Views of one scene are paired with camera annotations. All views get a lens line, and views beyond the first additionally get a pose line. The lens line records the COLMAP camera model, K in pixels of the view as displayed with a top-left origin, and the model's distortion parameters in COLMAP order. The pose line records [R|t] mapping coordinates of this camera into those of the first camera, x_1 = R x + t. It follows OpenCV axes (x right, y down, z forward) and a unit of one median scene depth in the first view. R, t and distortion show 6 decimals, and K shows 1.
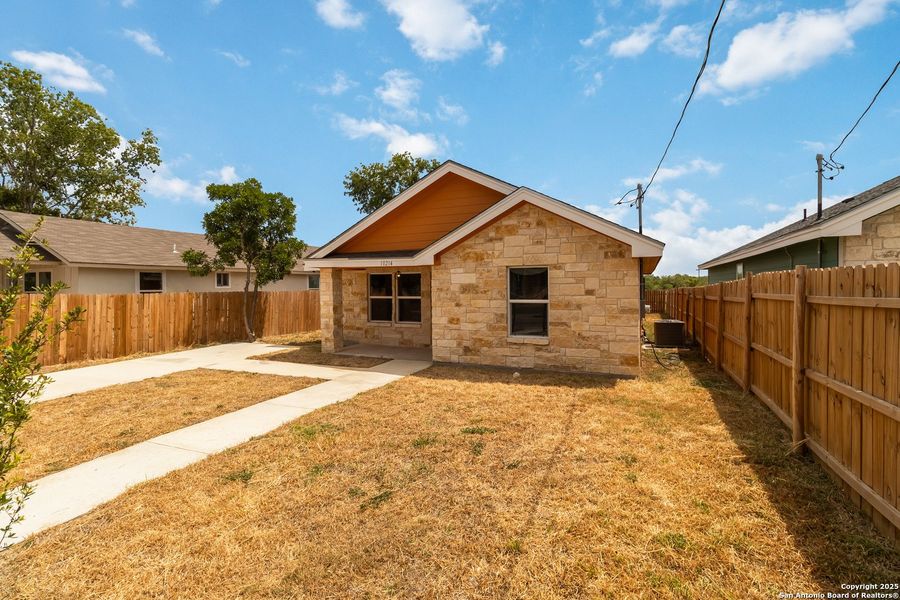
lens RADIAL K [[416.8, 0, 454.9], [0, 416.8, 285.8], [0, 0, 1]] dist [-0.000070, 0.000026]
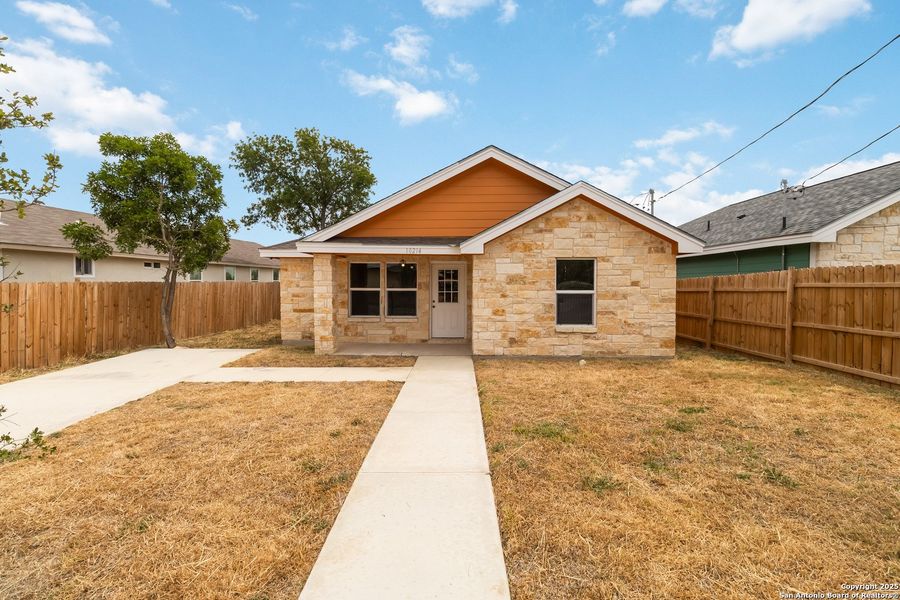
lens RADIAL K [[423.7, 0, 455.0], [0, 423.7, 285.0], [0, 0, 1]] dist [0.000642, 0.000366]
pose [[0.923431, 0.007535, 0.383691, -0.480168], [-0.010136, 0.999937, 0.004757, 0.017128], [-0.383631, -0.008282, 0.923449, 0.129101]]
